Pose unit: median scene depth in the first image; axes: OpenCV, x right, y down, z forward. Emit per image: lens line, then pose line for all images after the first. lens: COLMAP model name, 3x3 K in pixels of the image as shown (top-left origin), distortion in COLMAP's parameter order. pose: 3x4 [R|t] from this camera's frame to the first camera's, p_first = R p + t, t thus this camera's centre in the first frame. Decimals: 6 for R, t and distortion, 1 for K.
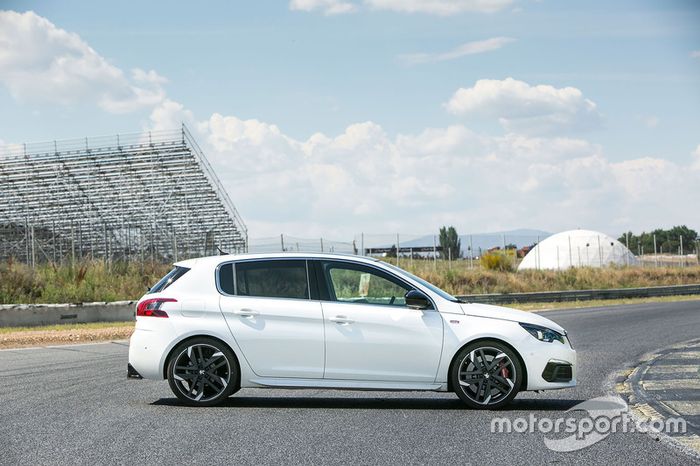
lens RADIAL K [[2381.5, 0, 350.0], [0, 2381.5, 233.0], [0, 0, 1]] dist [-0.011816, 2.750150]
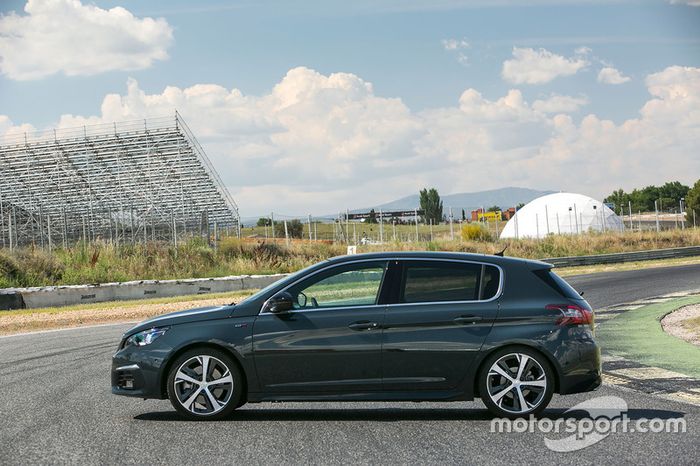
lens RADIAL K [[3978.4, 0, 350.0], [0, 3978.4, 233.0], [0, 0, 1]] dist [0.673804, 27.033805]
pose [[0.999491, -0.024729, 0.020169, -0.029683], [0.024182, 0.999345, 0.026932, -0.036883], [-0.020822, -0.026431, 0.999434, -0.761726]]
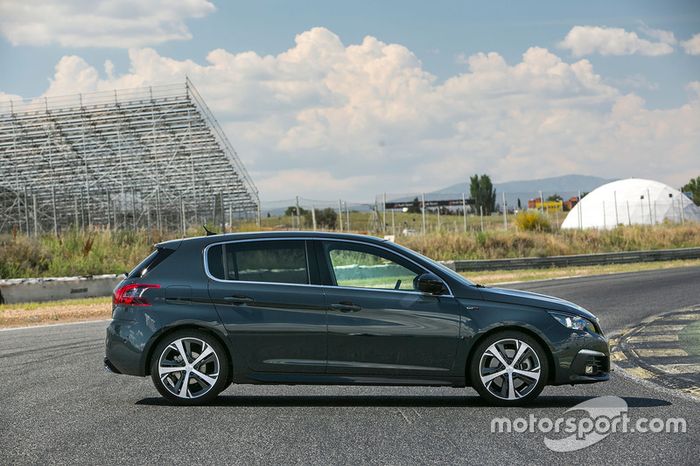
lens RADIAL K [[3978.4, 0, 350.0], [0, 3978.4, 233.0], [0, 0, 1]] dist [0.673804, 27.033805]
pose [[0.999851, -0.016237, 0.005906, -0.017406], [0.016089, 0.999576, 0.024249, -0.021836], [-0.006298, -0.024150, 0.999689, -0.521305]]
